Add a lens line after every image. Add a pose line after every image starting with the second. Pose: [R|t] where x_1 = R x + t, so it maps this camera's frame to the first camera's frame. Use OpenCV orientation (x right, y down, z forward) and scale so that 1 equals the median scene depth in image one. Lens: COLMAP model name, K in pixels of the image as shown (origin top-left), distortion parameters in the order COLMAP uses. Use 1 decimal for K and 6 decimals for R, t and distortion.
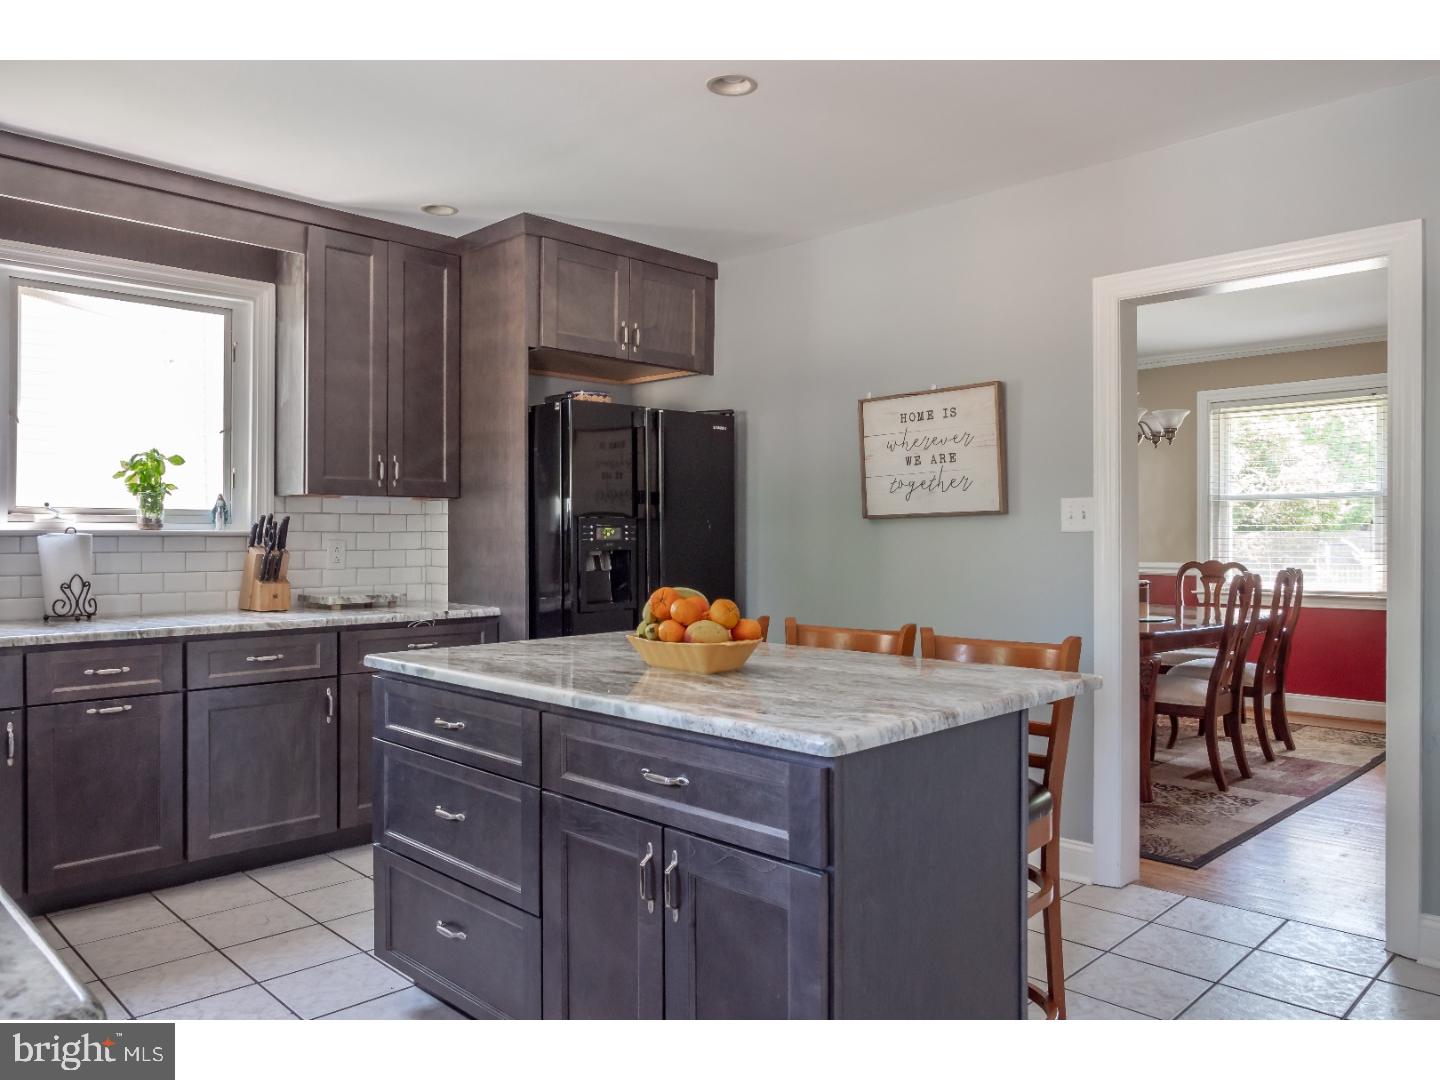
lens RADIAL K [[1041.5, 0, 721.1], [0, 1041.5, 534.7], [0, 0, 1]] dist [-0.016289, 0.007911]
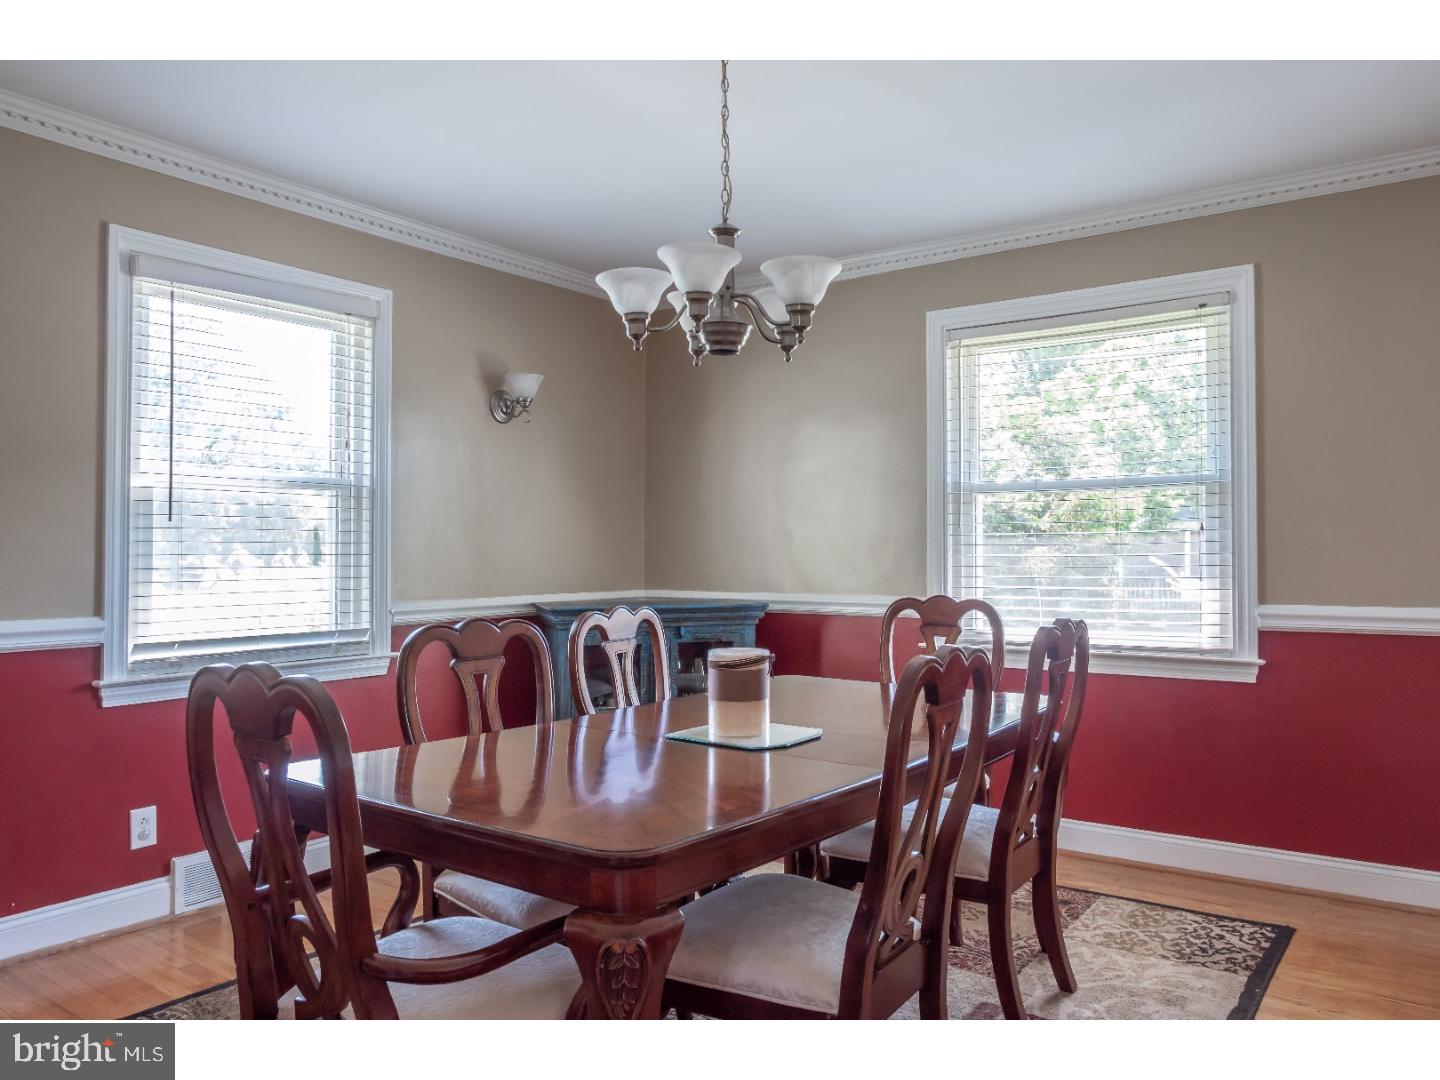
lens RADIAL K [[1027.6, 0, 719.2], [0, 1027.6, 538.3], [0, 0, 1]] dist [-0.020640, 0.007280]
pose [[0.987278, 0.002575, 0.158984, 0.263646], [-0.001104, 0.999956, -0.009343, -0.000341], [-0.159001, 0.009048, 0.987237, 0.463926]]
